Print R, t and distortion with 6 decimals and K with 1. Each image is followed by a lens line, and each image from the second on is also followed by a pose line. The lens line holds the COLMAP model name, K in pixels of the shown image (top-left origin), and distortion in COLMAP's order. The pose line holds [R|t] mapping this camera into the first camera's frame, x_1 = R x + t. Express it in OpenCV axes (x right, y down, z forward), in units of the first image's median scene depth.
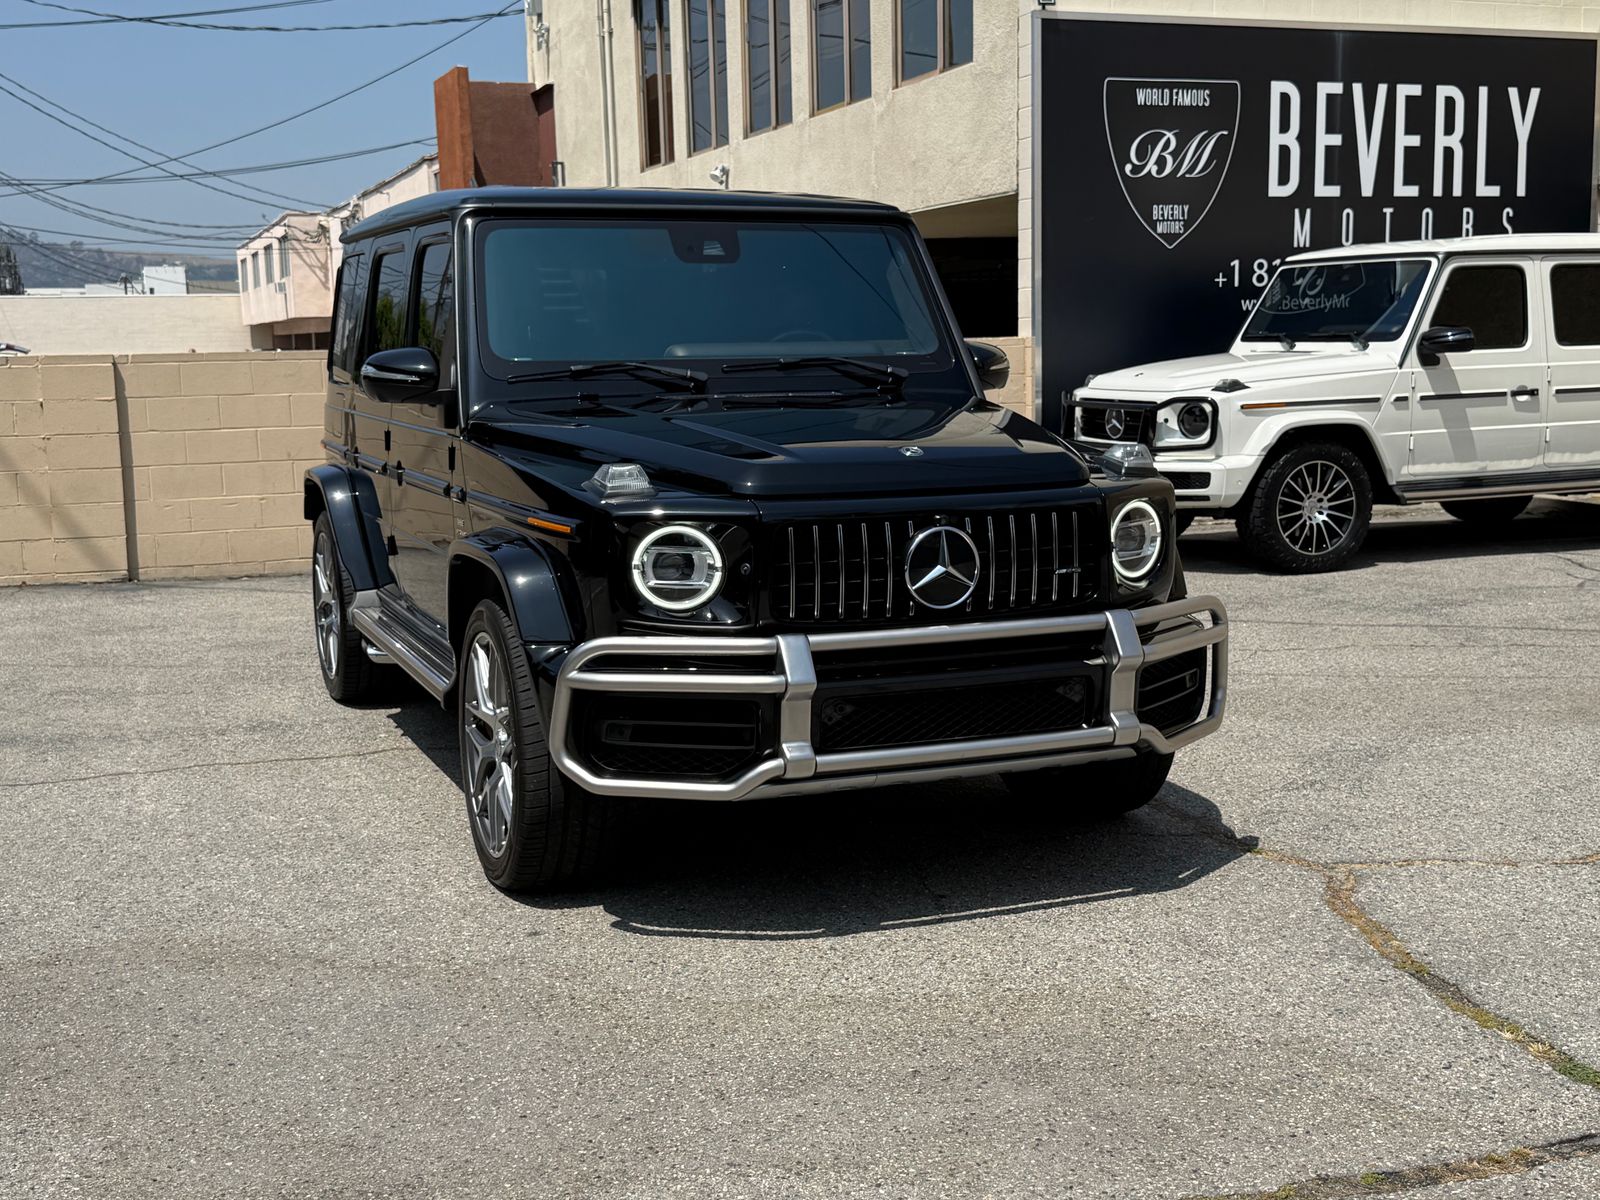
lens RADIAL K [[1839.2, 0, 803.2], [0, 1839.2, 607.7], [0, 0, 1]] dist [0.219412, -0.538192]
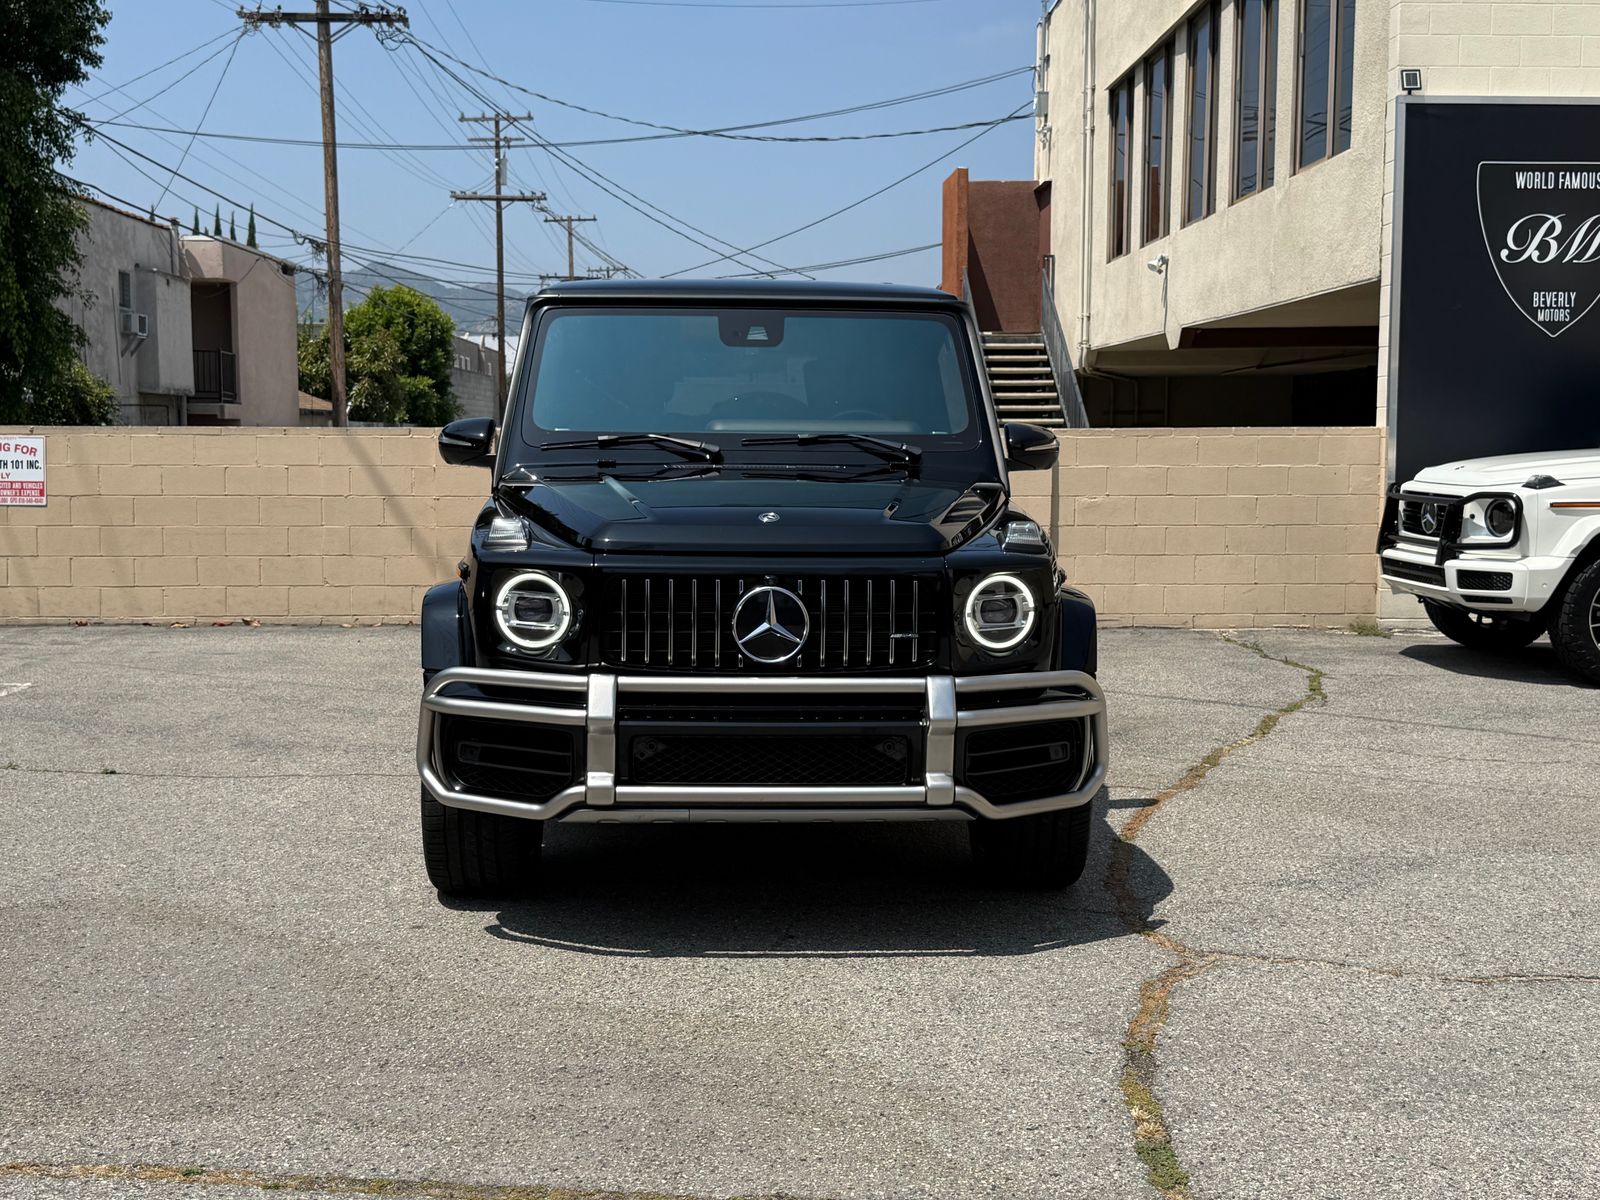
lens RADIAL K [[1838.5, 0, 798.8], [0, 1838.5, 588.5], [0, 0, 1]] dist [0.219000, -0.539348]
pose [[0.944999, 0.049297, -0.323336, 0.156871], [-0.067616, 0.996666, -0.045665, 0.001911], [0.320007, 0.065016, 0.945182, -0.005927]]
